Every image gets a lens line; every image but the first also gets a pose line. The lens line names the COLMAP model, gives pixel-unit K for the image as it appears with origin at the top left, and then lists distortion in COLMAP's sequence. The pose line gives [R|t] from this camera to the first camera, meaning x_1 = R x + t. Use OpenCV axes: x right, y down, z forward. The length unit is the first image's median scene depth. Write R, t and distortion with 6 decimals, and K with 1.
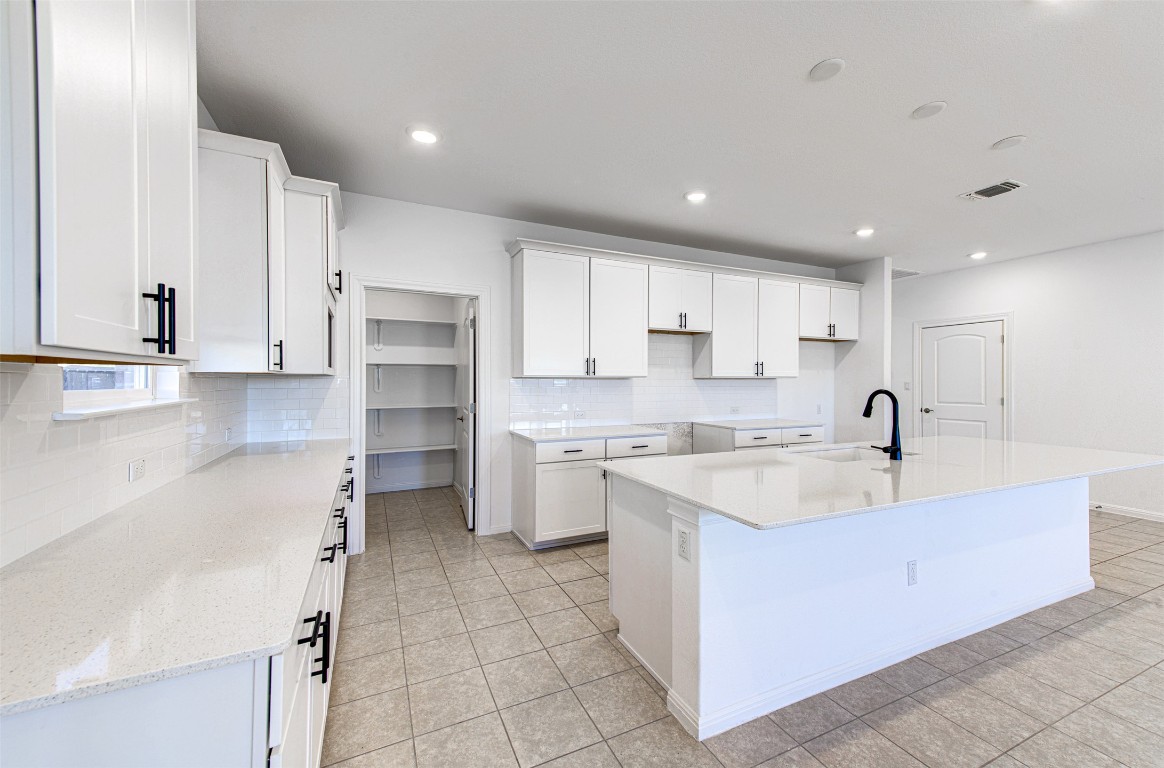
lens RADIAL K [[466.2, 0, 585.4], [0, 466.2, 381.2], [0, 0, 1]] dist [0.013733, 0.000088]
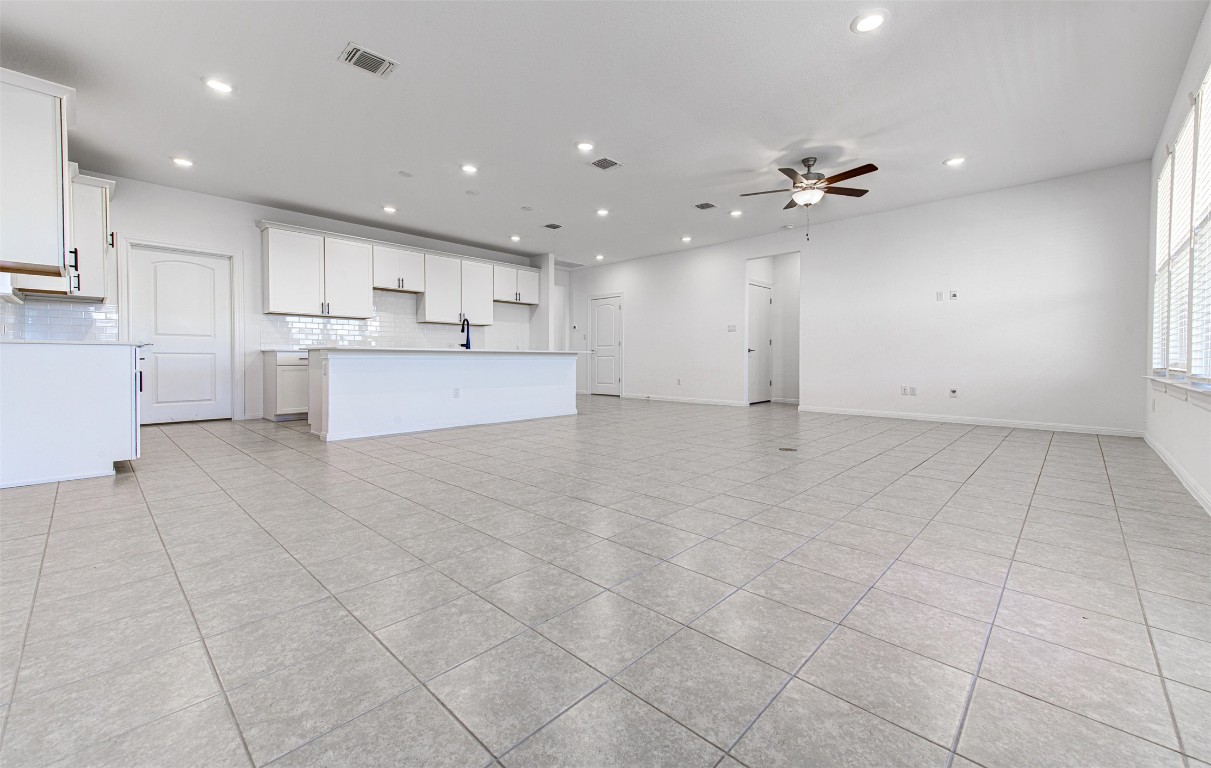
lens RADIAL K [[489.8, 0, 645.5], [0, 489.8, 370.1], [0, 0, 1]] dist [-0.000864, -0.000408]
pose [[0.913360, -0.006520, 0.407100, 0.315192], [-0.002705, 0.999753, 0.022081, 0.132396], [-0.407143, -0.021270, 0.913117, -0.899725]]
